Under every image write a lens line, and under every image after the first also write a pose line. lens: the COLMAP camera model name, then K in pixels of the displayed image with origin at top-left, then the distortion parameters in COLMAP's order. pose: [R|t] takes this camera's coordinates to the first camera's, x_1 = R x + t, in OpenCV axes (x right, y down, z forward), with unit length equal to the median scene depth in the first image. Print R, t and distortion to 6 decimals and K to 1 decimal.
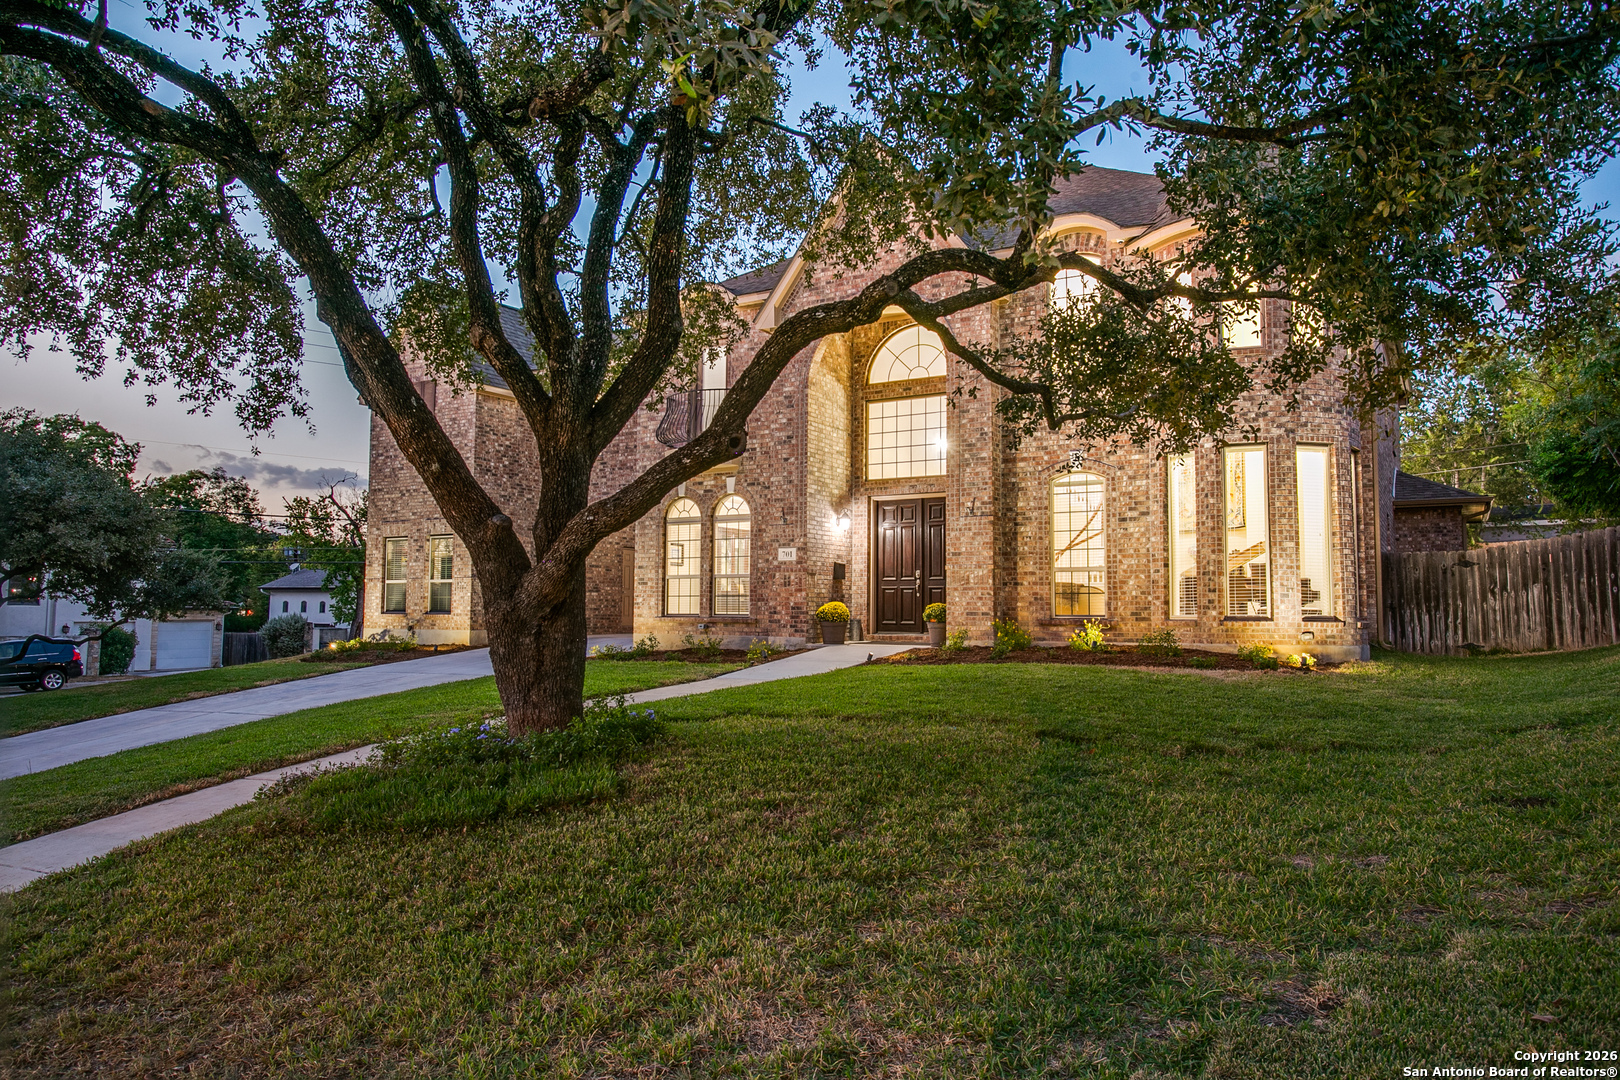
lens RADIAL K [[1016.5, 0, 843.6], [0, 1016.5, 501.8], [0, 0, 1]] dist [-0.026326, 0.001211]
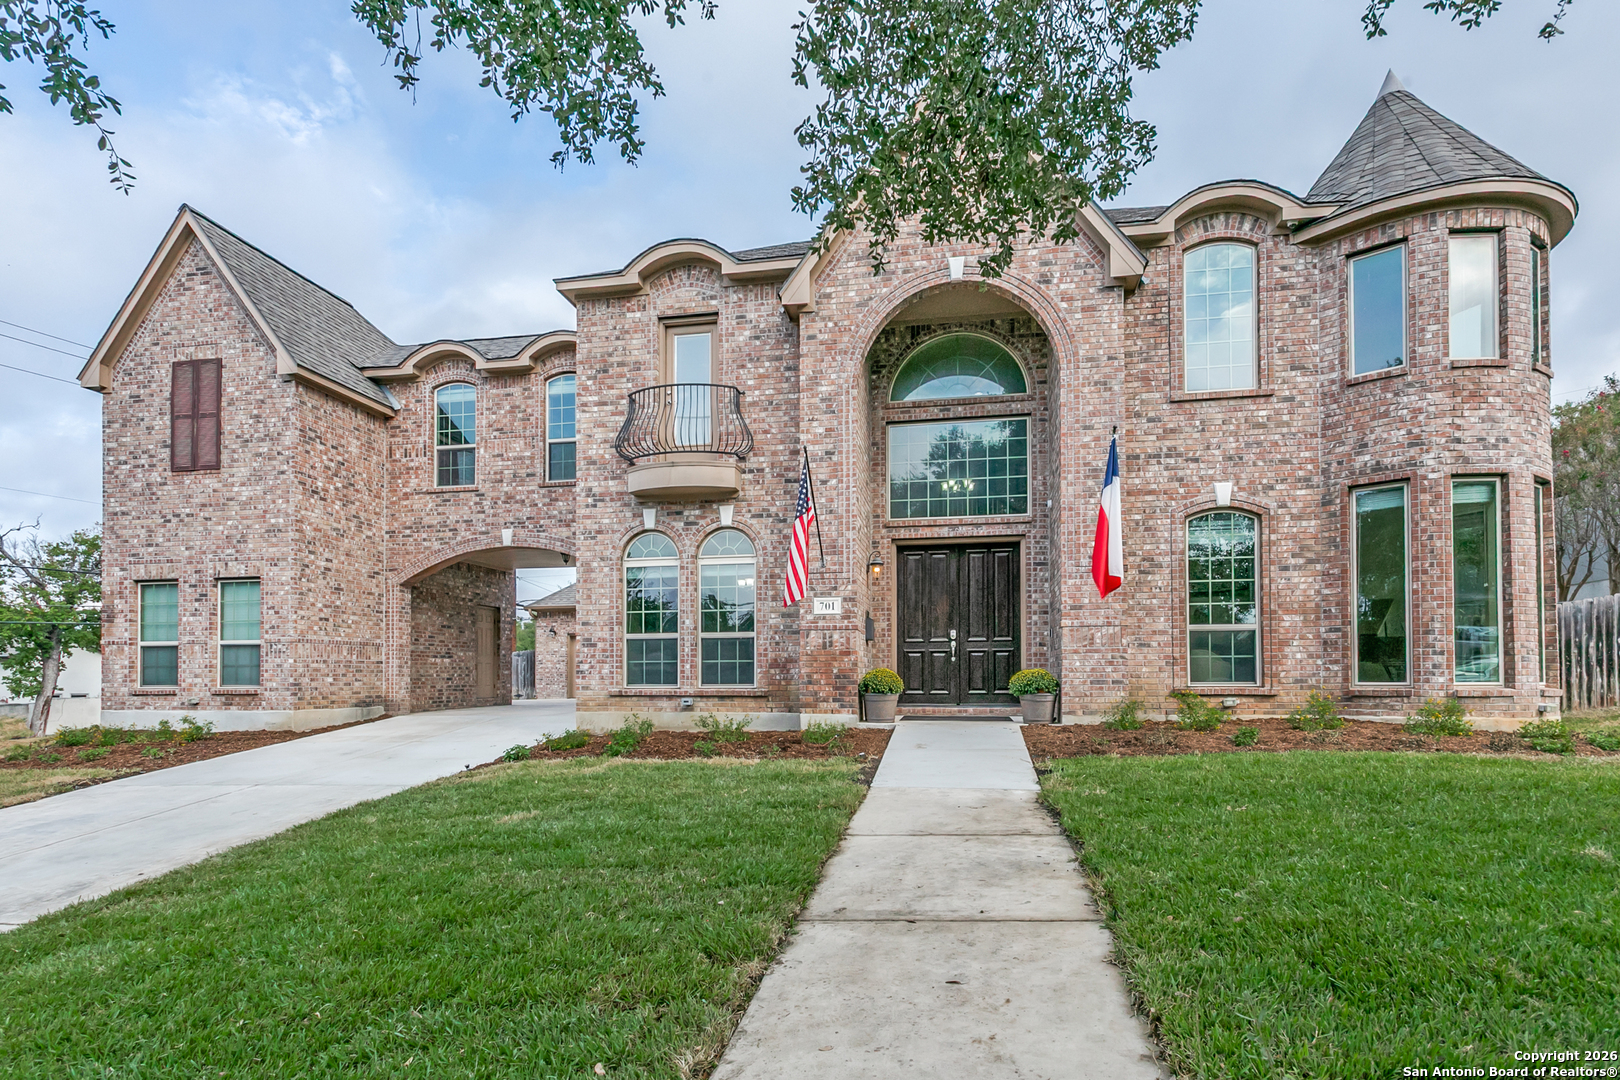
lens RADIAL K [[797.1, 0, 809.4], [0, 797.1, 640.4], [0, 0, 1]] dist [0.013084, -0.006008]
pose [[0.945374, 0.006588, 0.325921, -0.277898], [-0.027146, 0.997914, 0.058571, 0.044728], [-0.324855, -0.064219, 0.943581, 0.461568]]
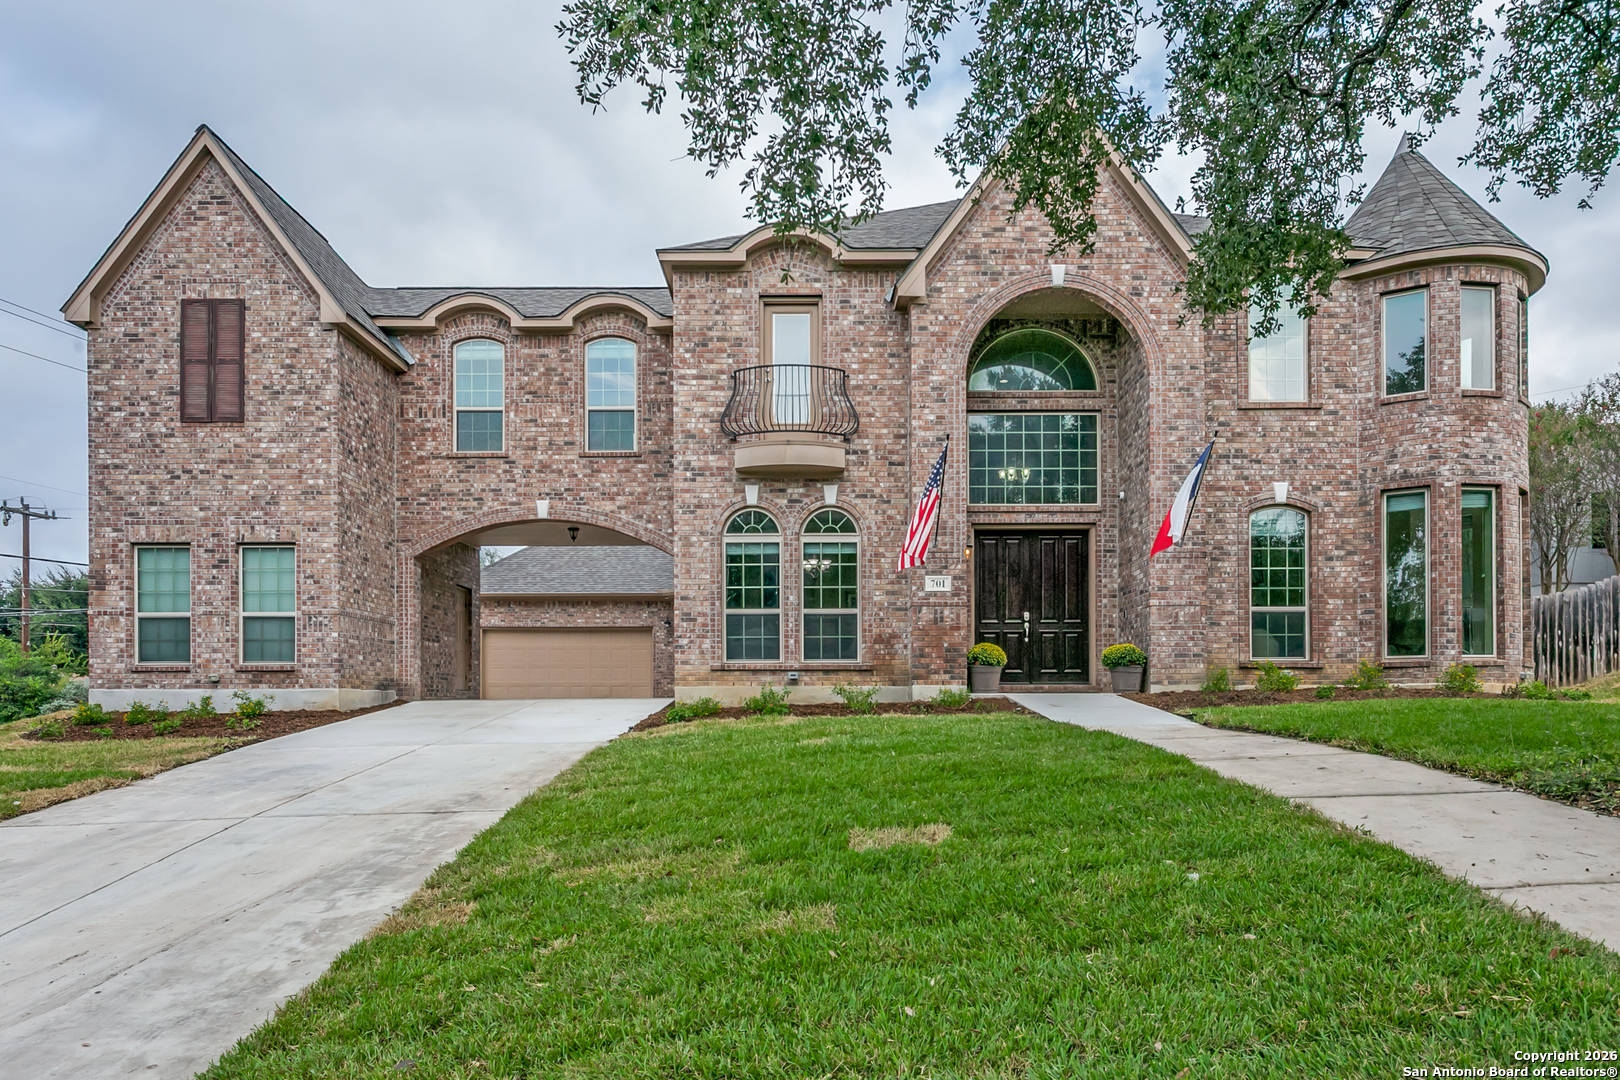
lens RADIAL K [[987.9, 0, 814.1], [0, 987.9, 662.6], [0, 0, 1]] dist [0.012077, -0.015482]
pose [[0.872977, 0.012345, 0.487605, -0.553741], [-0.046206, 0.997277, 0.057475, 0.077358], [-0.485568, -0.072705, 0.871171, 0.377326]]
